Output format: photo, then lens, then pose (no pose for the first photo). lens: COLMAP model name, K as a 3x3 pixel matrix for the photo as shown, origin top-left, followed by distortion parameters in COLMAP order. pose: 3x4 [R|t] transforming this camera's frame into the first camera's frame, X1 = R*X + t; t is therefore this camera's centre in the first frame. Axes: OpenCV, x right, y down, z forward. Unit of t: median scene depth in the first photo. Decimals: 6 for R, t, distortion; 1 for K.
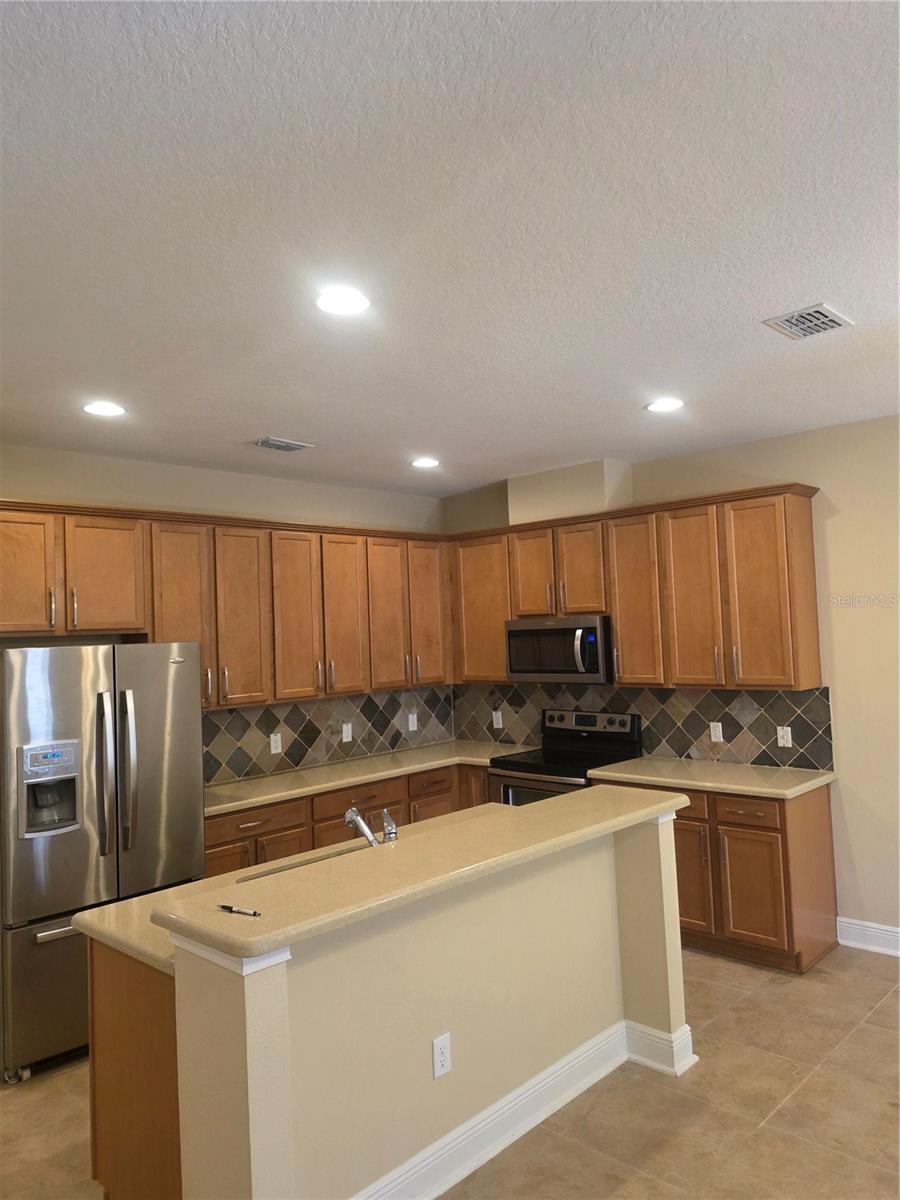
lens RADIAL K [[860.7, 0, 442.8], [0, 860.7, 592.5], [0, 0, 1]] dist [0.071488, -0.073498]
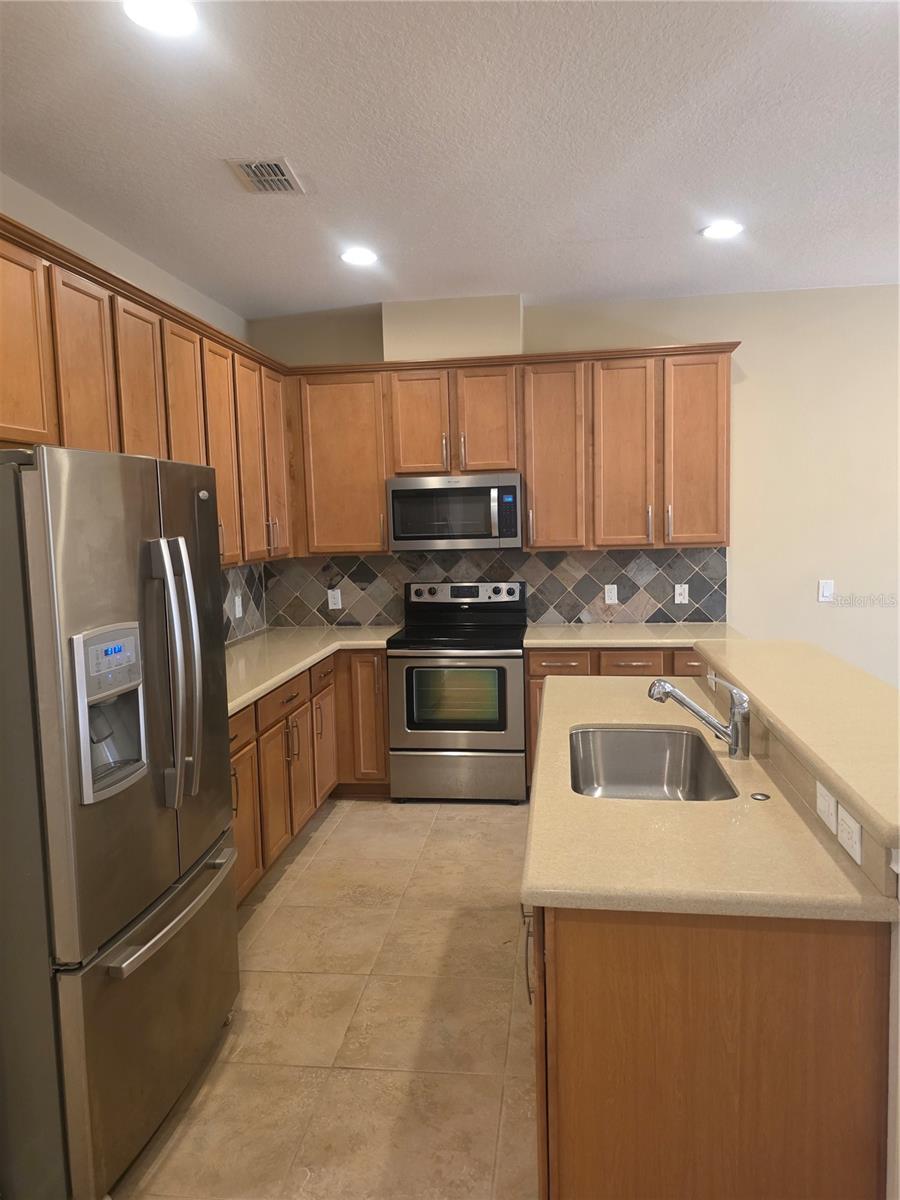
lens RADIAL K [[860.7, 0, 452.2], [0, 860.7, 596.9], [0, 0, 1]] dist [0.071488, -0.073498]
pose [[0.802406, -0.038255, 0.595551, -0.408427], [-0.031402, 0.993854, 0.106148, 0.061130], [-0.595952, -0.103876, 0.796274, 0.302814]]
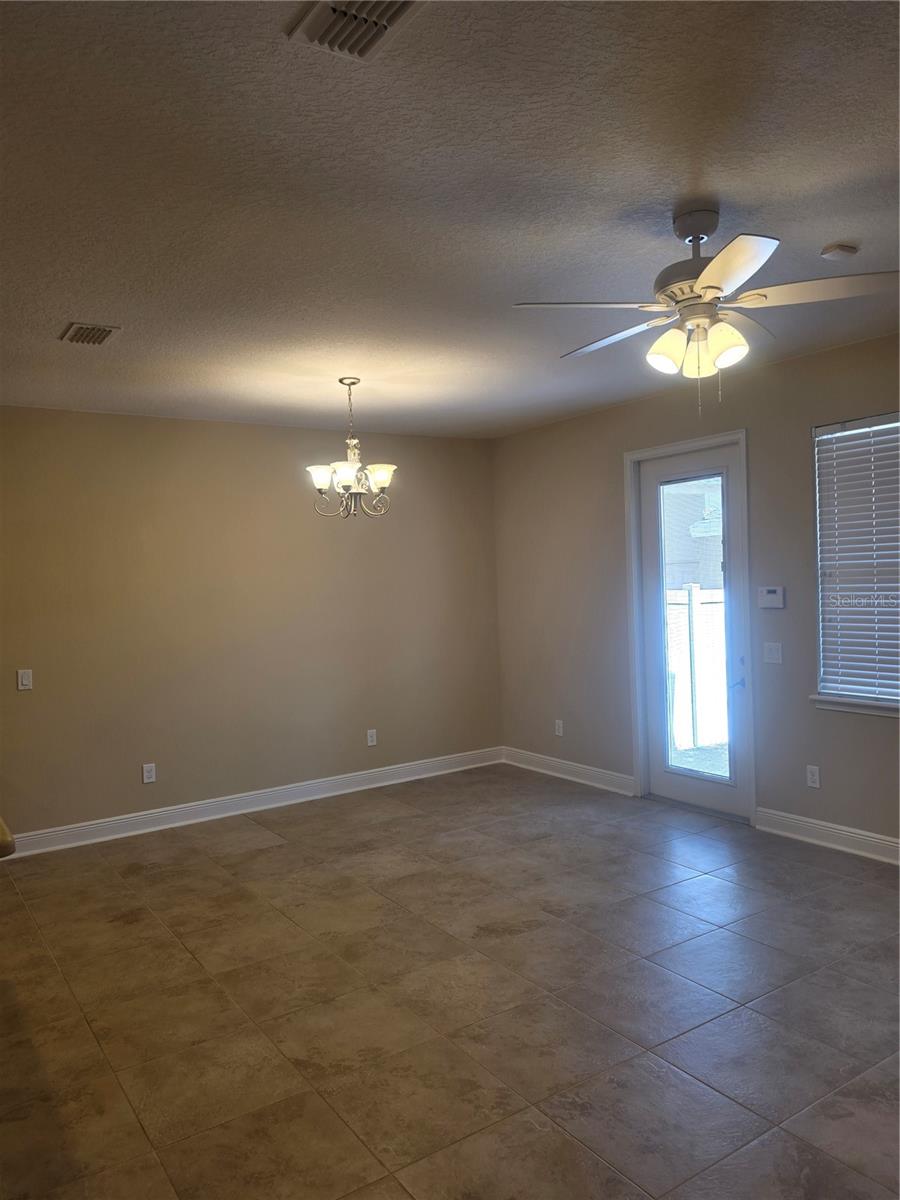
lens RADIAL K [[860.7, 0, 447.0], [0, 860.7, 602.2], [0, 0, 1]] dist [0.071488, -0.073498]
pose [[0.221308, 0.001635, 0.975203, -0.407510], [-0.008162, 0.999967, 0.000176, 0.046779], [-0.975170, -0.007998, 0.221314, 0.108708]]
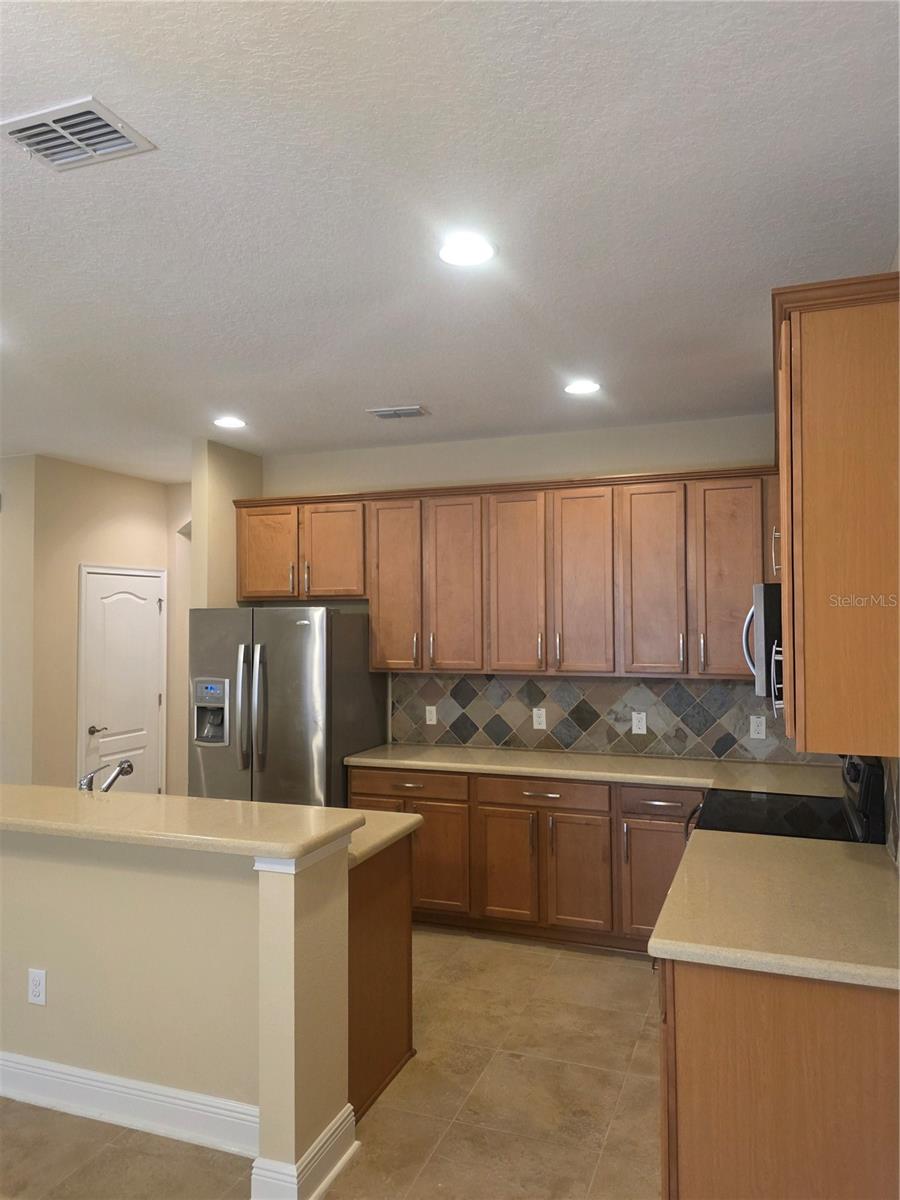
lens RADIAL K [[860.7, 0, 448.3], [0, 860.7, 578.6], [0, 0, 1]] dist [0.071488, -0.073498]
pose [[0.390030, -0.003674, -0.920795, 0.638962], [0.031562, 0.999458, 0.009381, 0.010944], [0.920261, -0.032721, 0.389935, 0.555895]]
